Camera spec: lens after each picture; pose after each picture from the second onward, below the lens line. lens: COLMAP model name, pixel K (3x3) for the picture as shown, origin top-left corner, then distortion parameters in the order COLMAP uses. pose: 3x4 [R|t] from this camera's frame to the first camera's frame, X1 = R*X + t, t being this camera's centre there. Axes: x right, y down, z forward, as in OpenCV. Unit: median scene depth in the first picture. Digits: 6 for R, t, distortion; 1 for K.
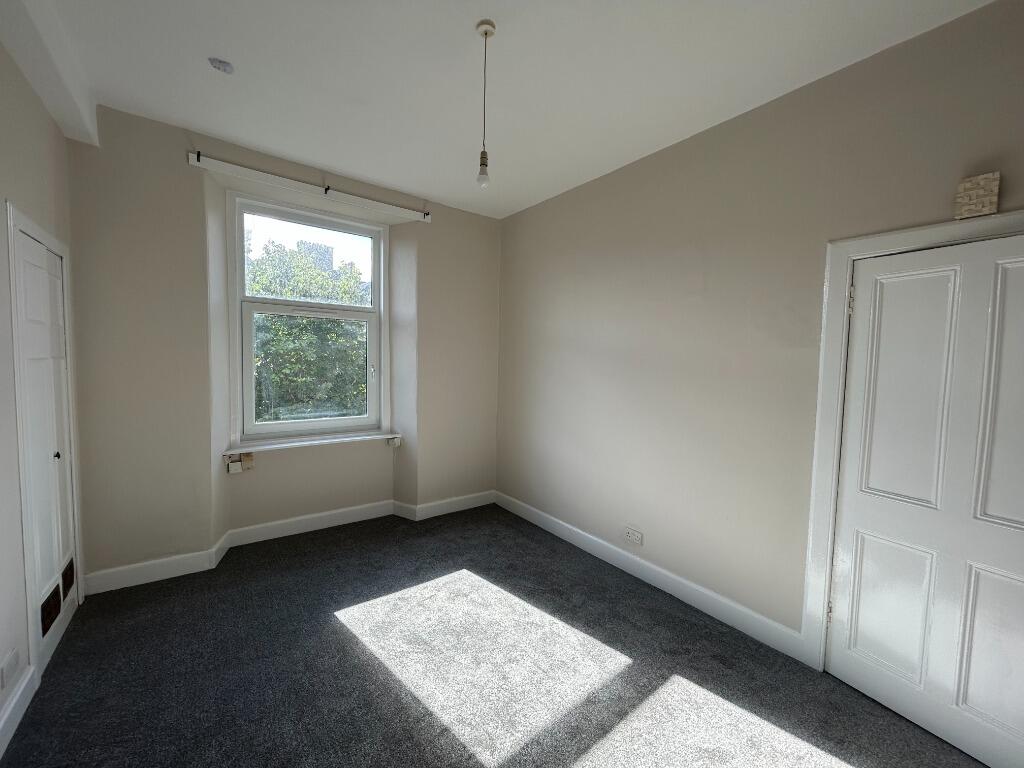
lens RADIAL K [[415.8, 0, 512.0], [0, 415.8, 384.0], [0, 0, 1]] dist [0.002951, 0.000472]
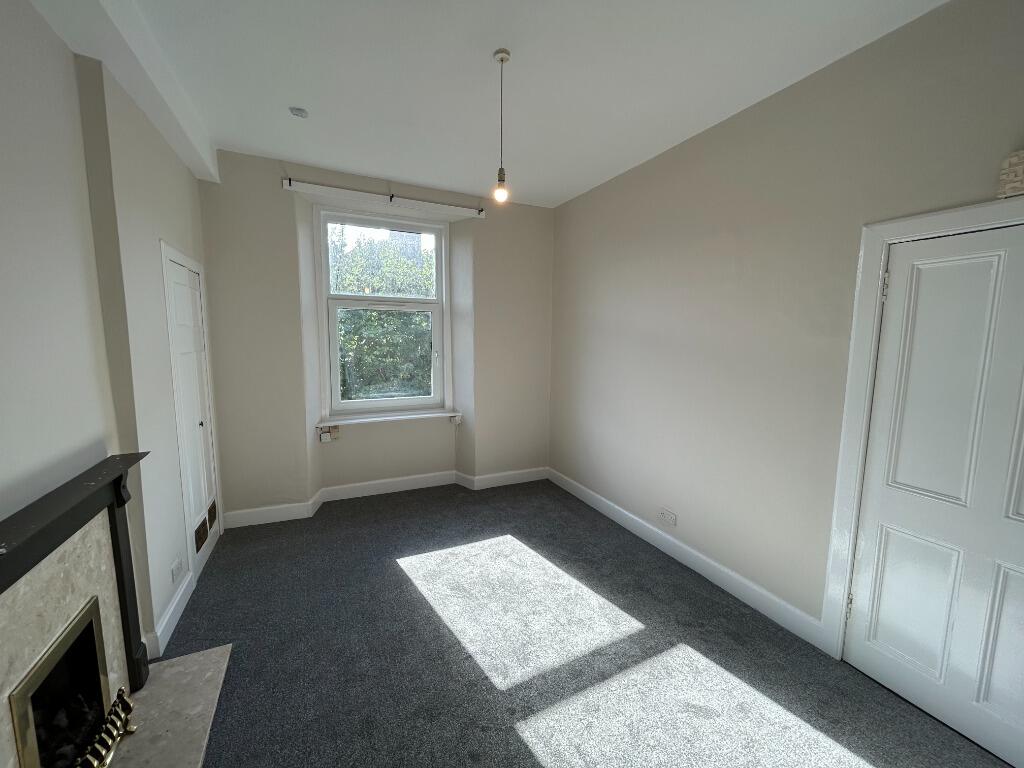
lens RADIAL K [[415.8, 0, 512.0], [0, 415.8, 384.0], [0, 0, 1]] dist [0.002951, 0.000472]
pose [[0.979744, 0.010338, -0.199989, 0.143967], [0.000252, 0.998602, 0.052855, -0.025516], [0.200255, -0.051835, 0.978372, -0.095683]]
